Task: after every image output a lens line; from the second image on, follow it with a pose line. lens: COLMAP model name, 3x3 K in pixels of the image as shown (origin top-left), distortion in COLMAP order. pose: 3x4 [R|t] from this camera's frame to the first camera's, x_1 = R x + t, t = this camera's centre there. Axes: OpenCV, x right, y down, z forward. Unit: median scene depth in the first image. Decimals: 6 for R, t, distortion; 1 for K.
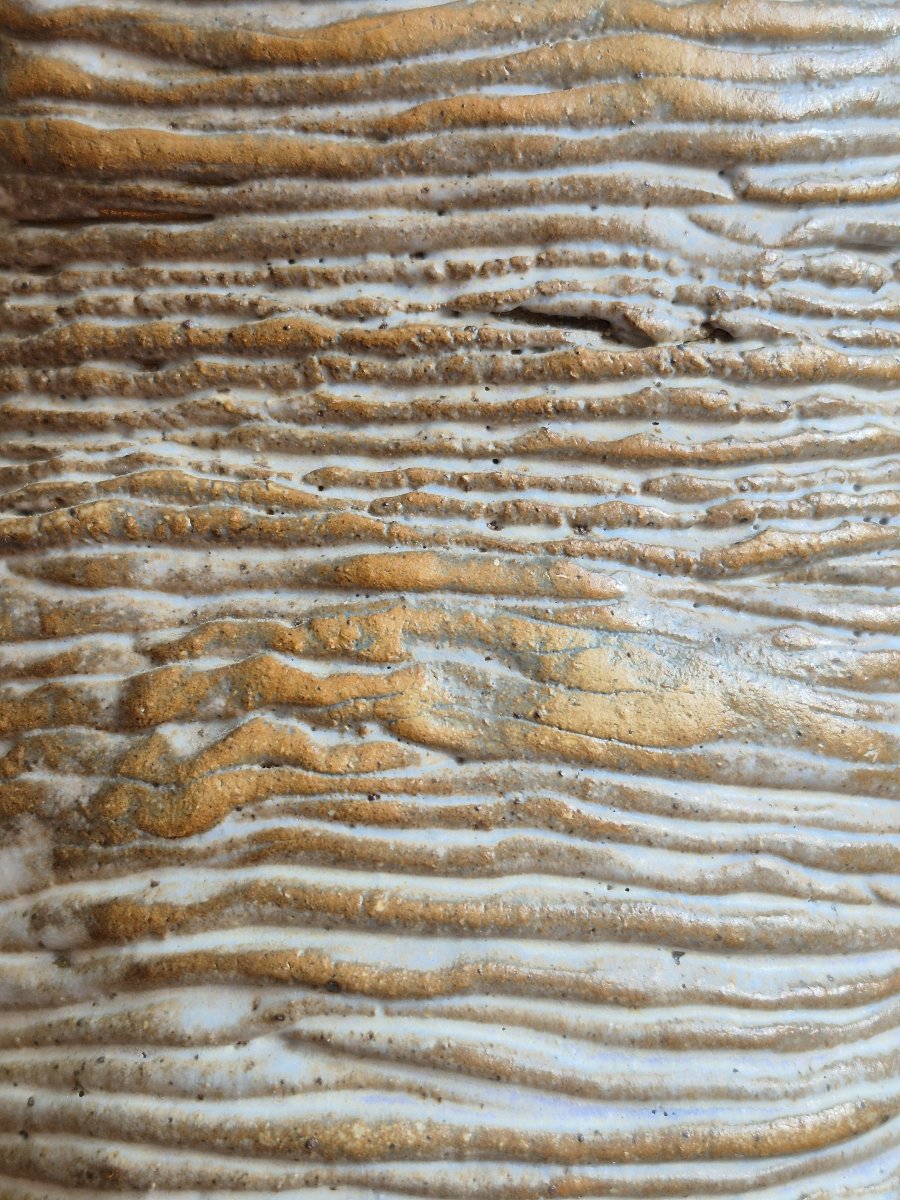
lens RADIAL K [[1714.5, 0, 479.9], [0, 1714.5, 591.5], [0, 0, 1]] dist [0.100360, 0.000000]
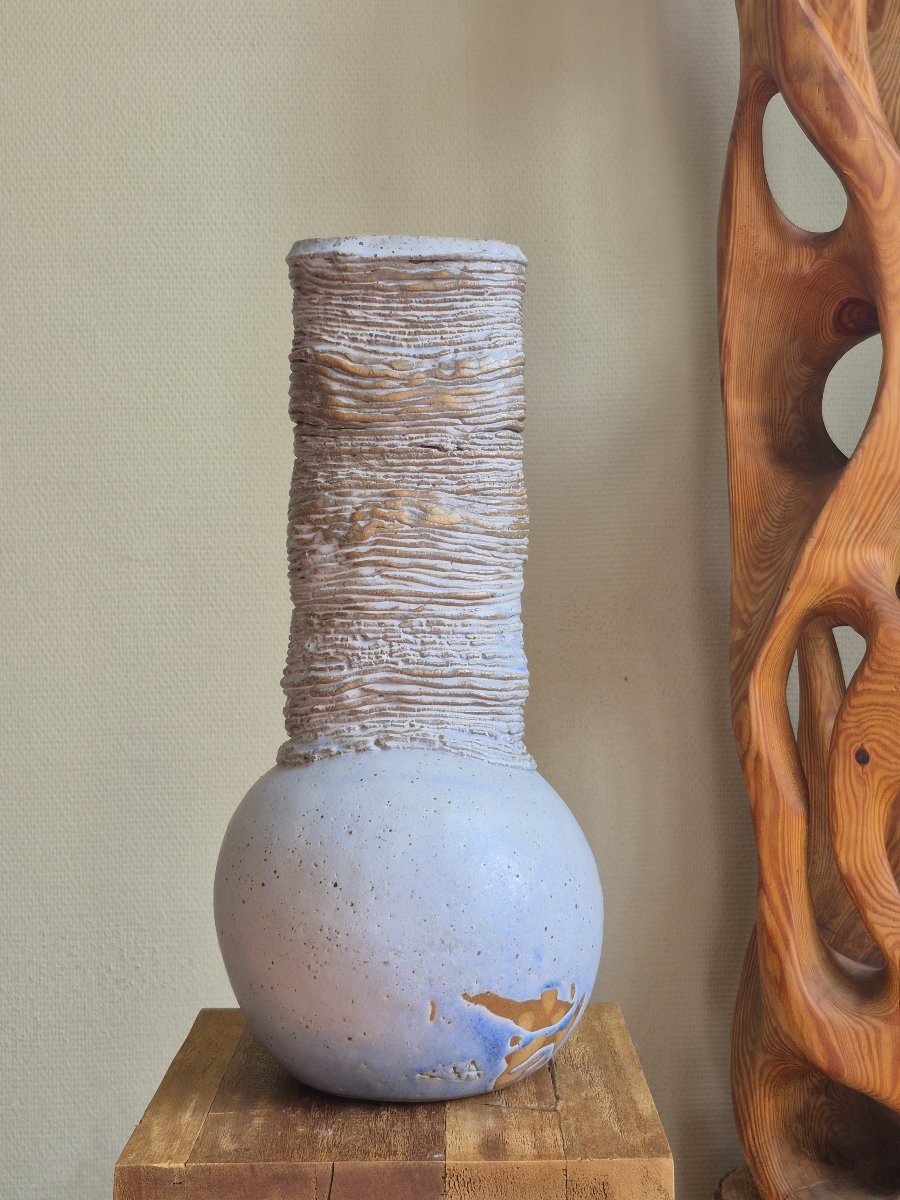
lens RADIAL K [[1714.5, 0, 462.1], [0, 1714.5, 603.2], [0, 0, 1]] dist [0.100360, 0.000000]
pose [[0.999832, -0.005244, -0.017536, 0.242524], [0.005618, 0.999756, 0.021364, 0.221551], [0.017420, -0.021459, 0.999618, -4.452117]]
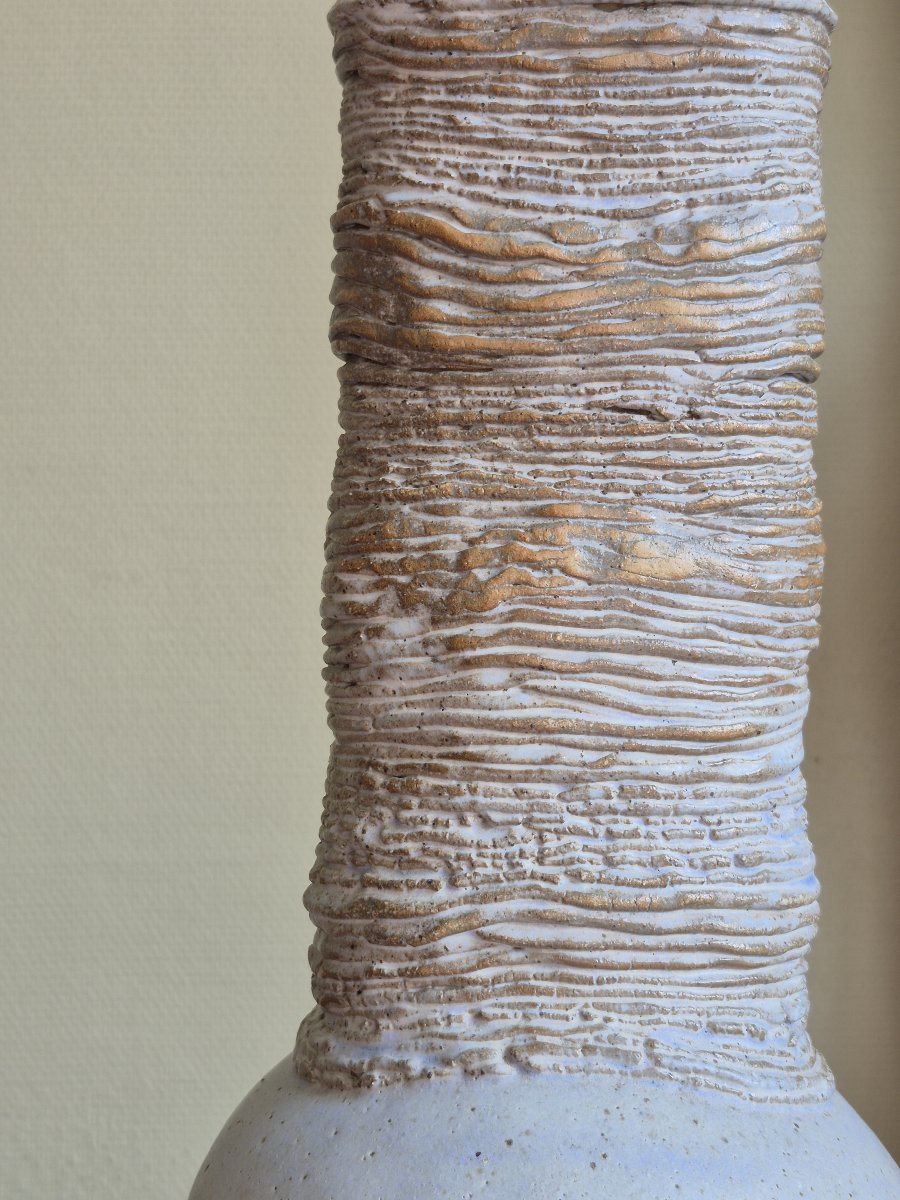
lens RADIAL K [[1714.5, 0, 448.9], [0, 1714.5, 592.7], [0, 0, 1]] dist [0.100360, 0.000000]
pose [[0.998502, 0.009180, -0.053945, -0.080967], [-0.007769, 0.999623, 0.026316, 0.044665], [0.054166, -0.025858, 0.998197, -1.540632]]
